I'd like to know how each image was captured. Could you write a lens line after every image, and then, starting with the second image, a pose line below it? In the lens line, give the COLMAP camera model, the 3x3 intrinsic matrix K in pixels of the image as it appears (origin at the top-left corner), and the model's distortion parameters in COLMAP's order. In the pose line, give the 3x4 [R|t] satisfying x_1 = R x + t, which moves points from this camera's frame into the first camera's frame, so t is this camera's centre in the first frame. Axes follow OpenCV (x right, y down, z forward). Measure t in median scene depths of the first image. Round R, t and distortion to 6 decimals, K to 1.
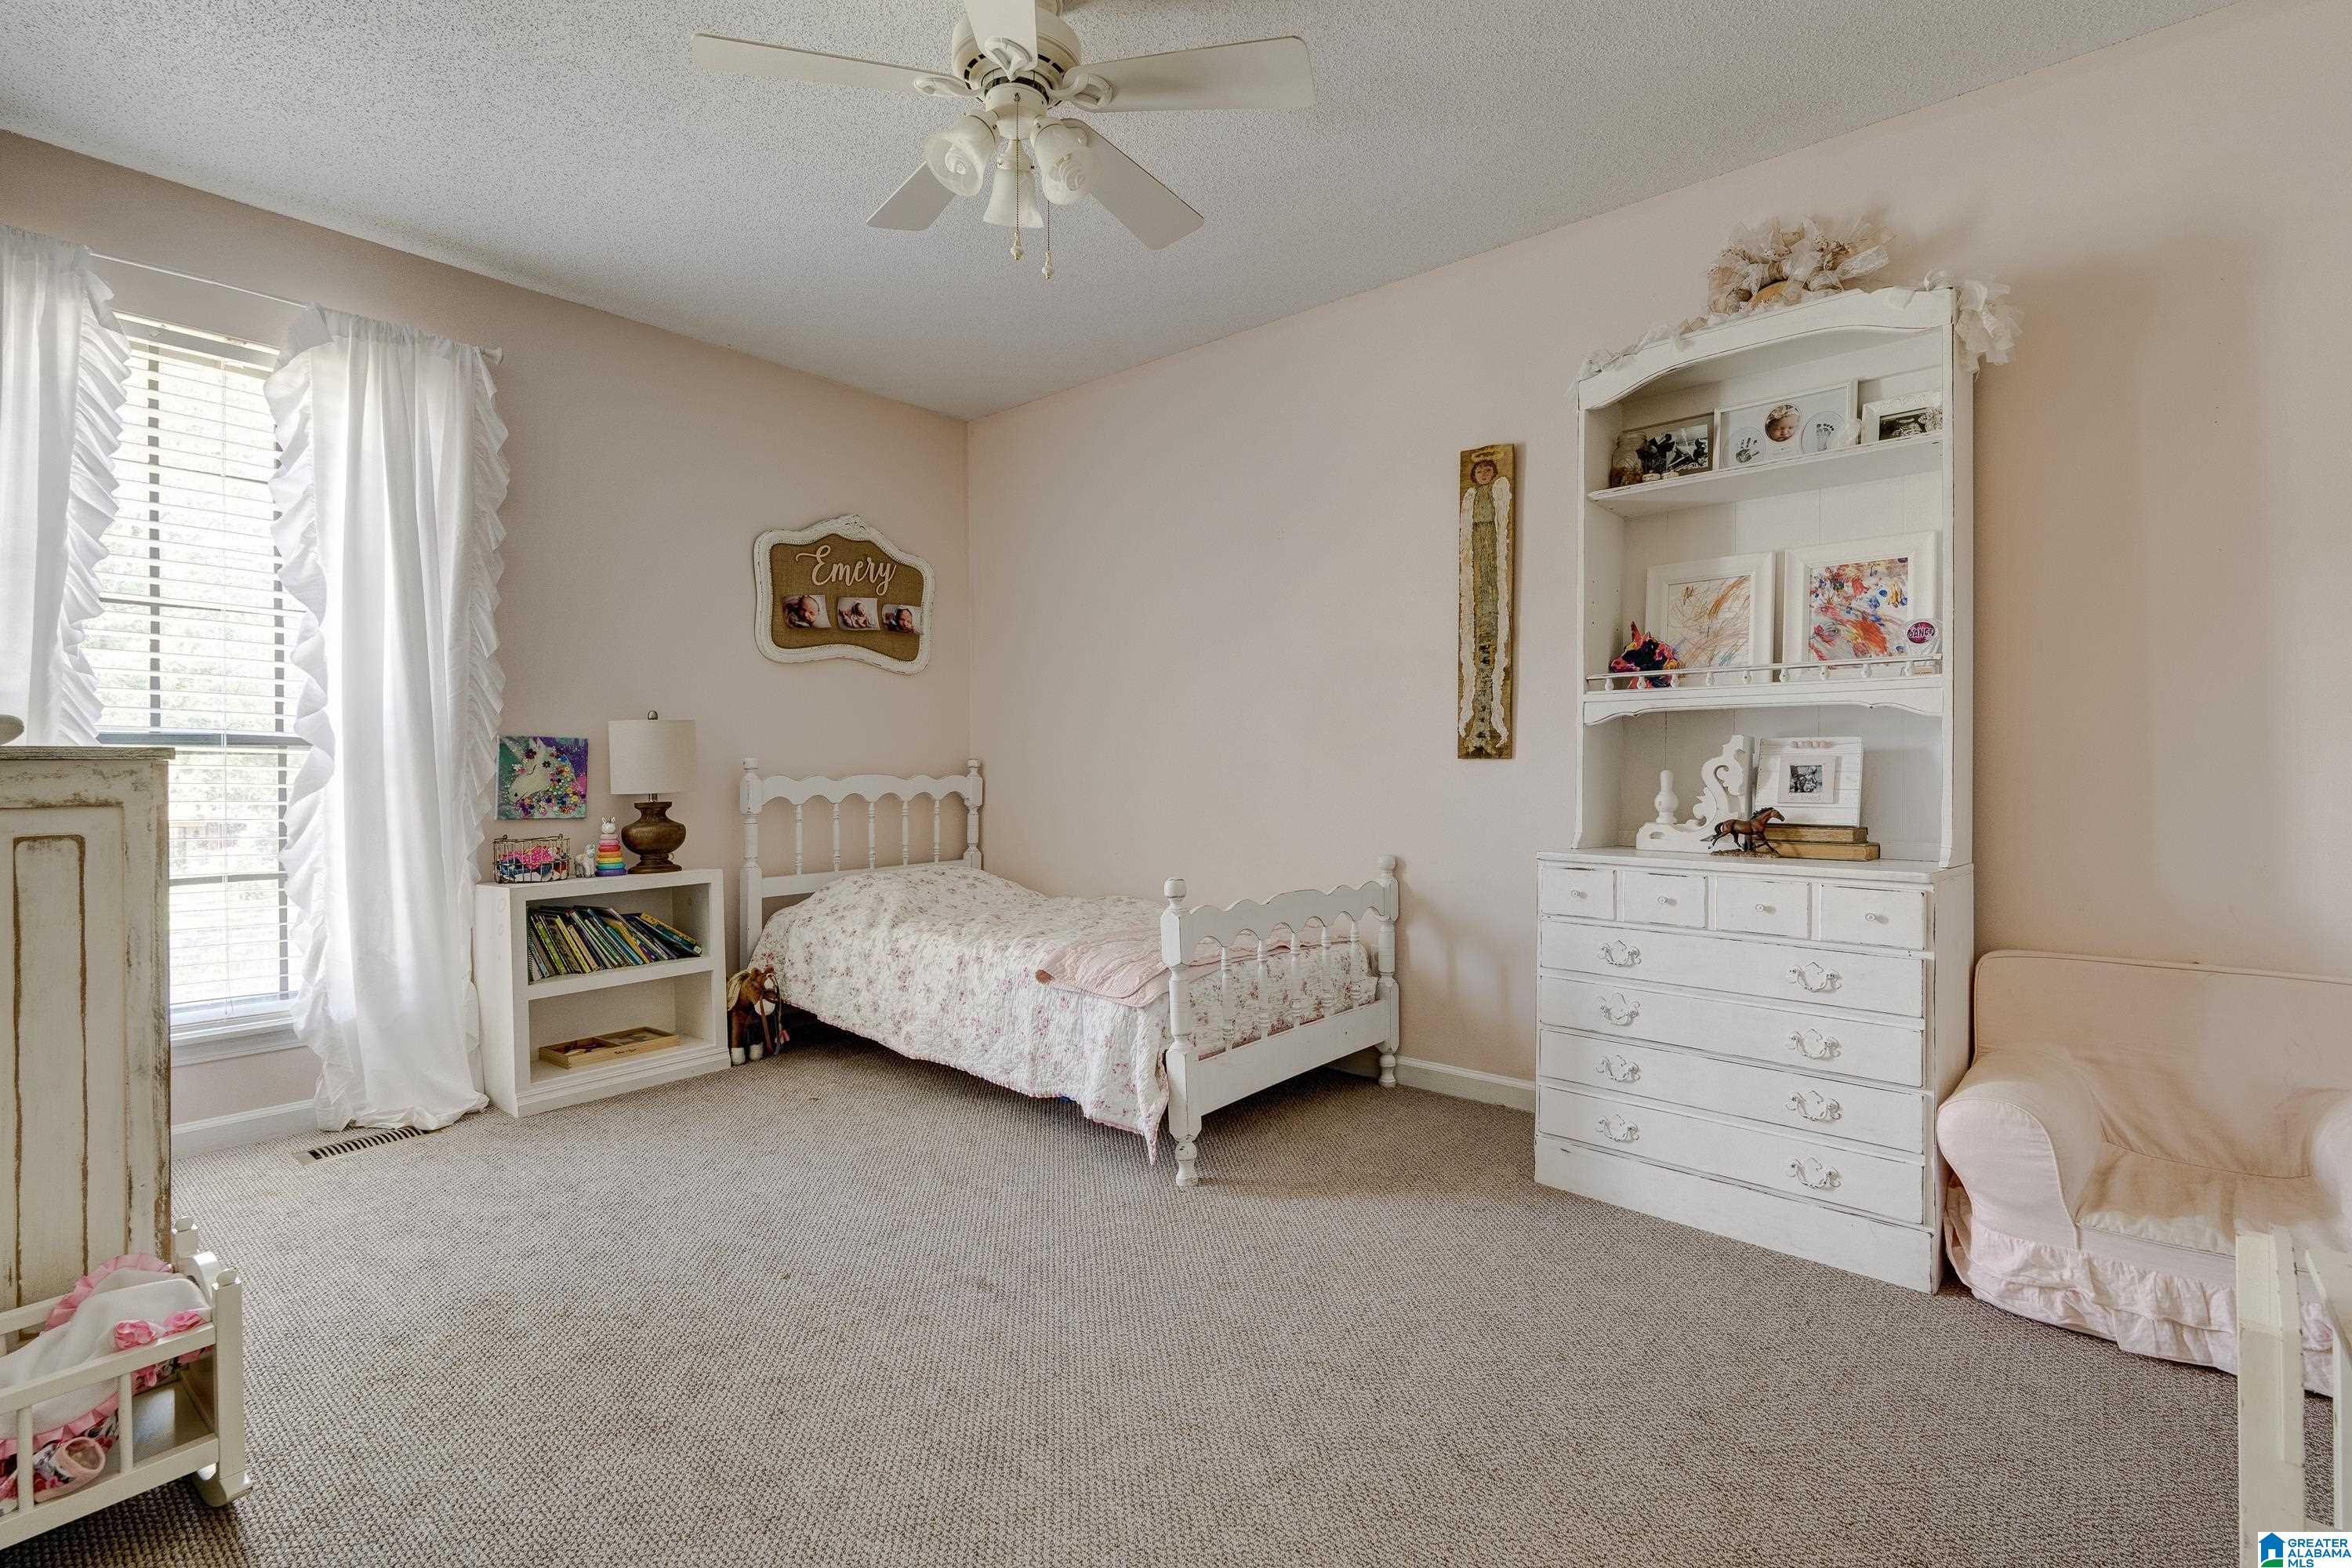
lens RADIAL K [[1077.9, 0, 1175.8], [0, 1077.9, 772.5], [0, 0, 1]] dist [-0.001420, 0.000214]
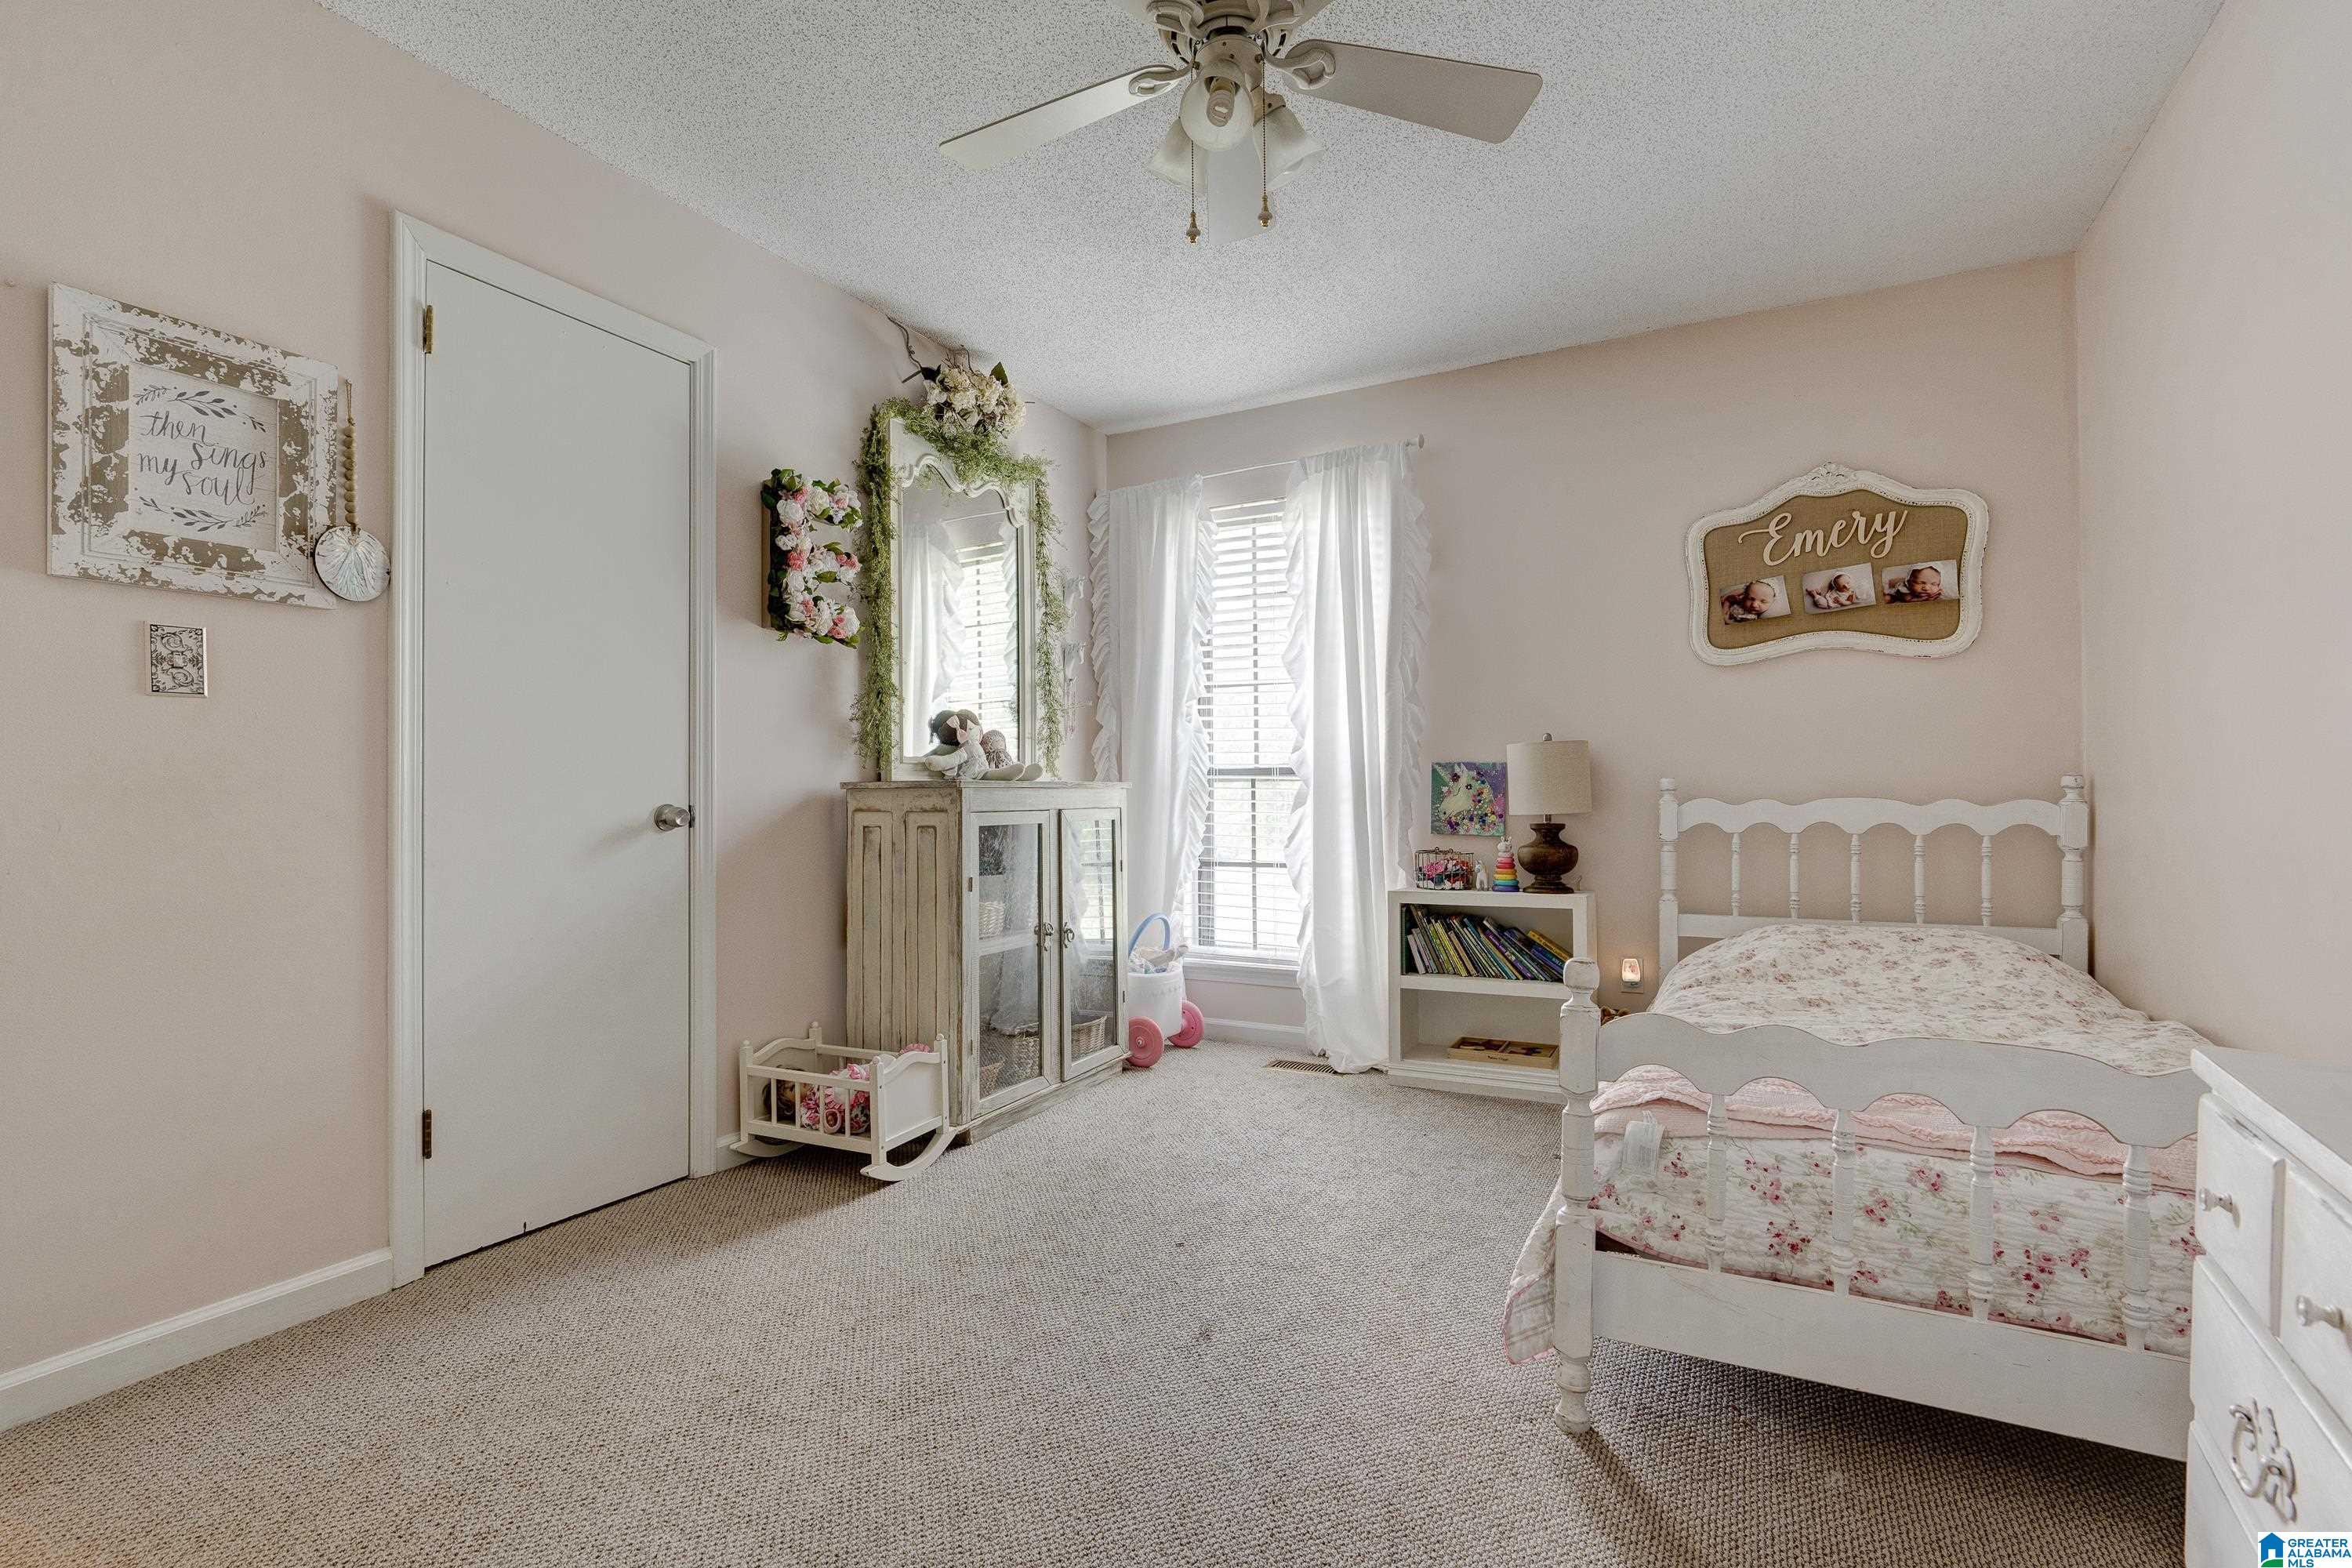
lens RADIAL K [[1077.9, 0, 1174.8], [0, 1077.9, 793.4], [0, 0, 1]] dist [-0.001420, 0.000214]
pose [[0.199232, 0.003725, -0.979945, 0.402667], [-0.001804, 0.999992, 0.003434, -0.003428], [0.979951, 0.001083, 0.199237, 0.421326]]
